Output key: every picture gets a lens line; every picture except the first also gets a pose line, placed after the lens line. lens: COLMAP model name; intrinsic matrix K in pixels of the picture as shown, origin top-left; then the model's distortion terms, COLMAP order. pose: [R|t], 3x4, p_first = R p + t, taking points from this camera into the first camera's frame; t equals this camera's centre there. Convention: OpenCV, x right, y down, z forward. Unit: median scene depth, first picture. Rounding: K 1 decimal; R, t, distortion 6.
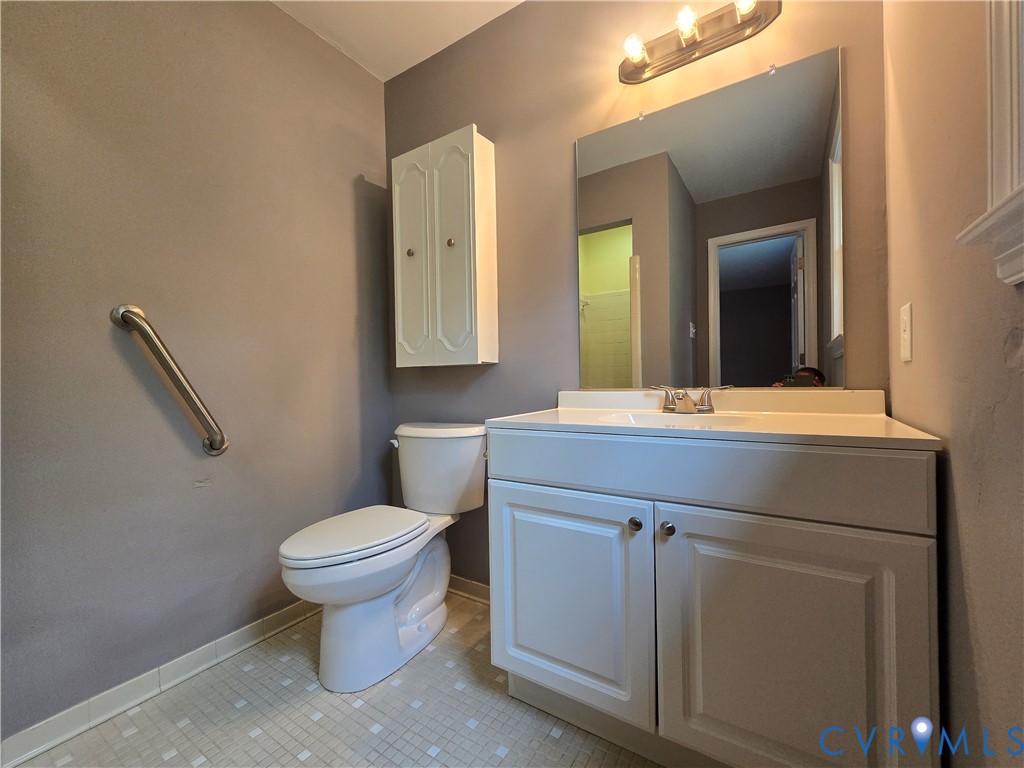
lens RADIAL K [[421.6, 0, 513.9], [0, 421.6, 383.9], [0, 0, 1]] dist [-0.004257, 0.000065]
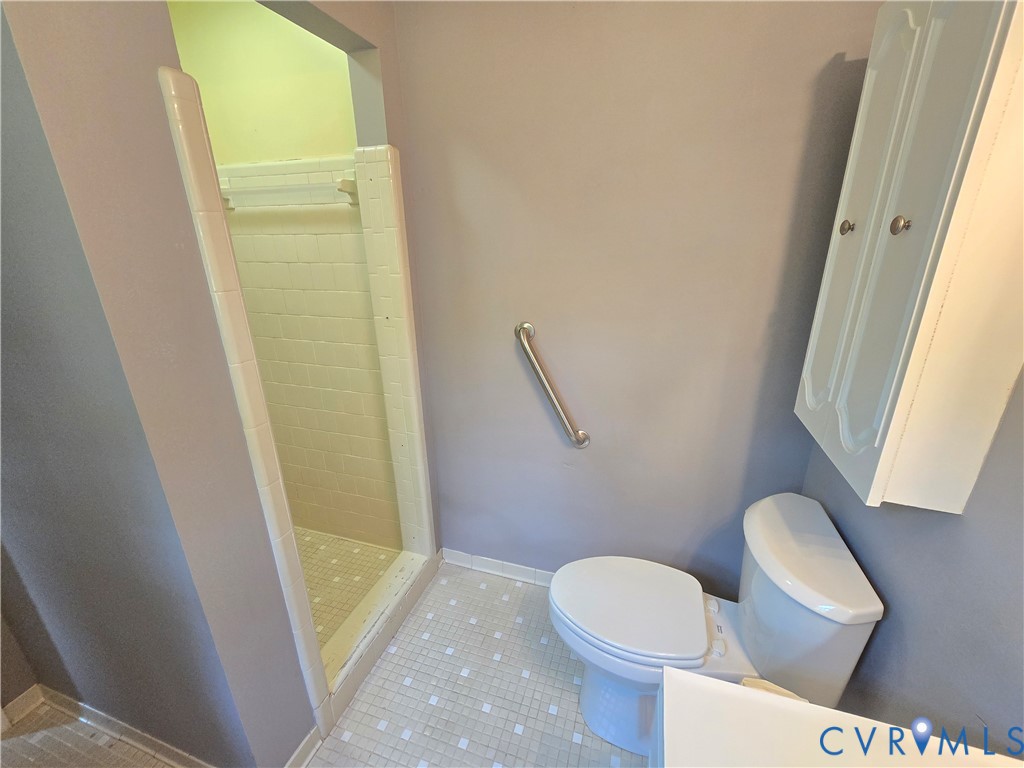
lens RADIAL K [[421.6, 0, 514.9], [0, 421.6, 386.1], [0, 0, 1]] dist [-0.004257, 0.000065]
pose [[0.257789, 0.329729, -0.908198, 0.229420], [0.000871, 0.939888, 0.341482, -0.386514], [0.966201, -0.088821, 0.242005, 0.590141]]
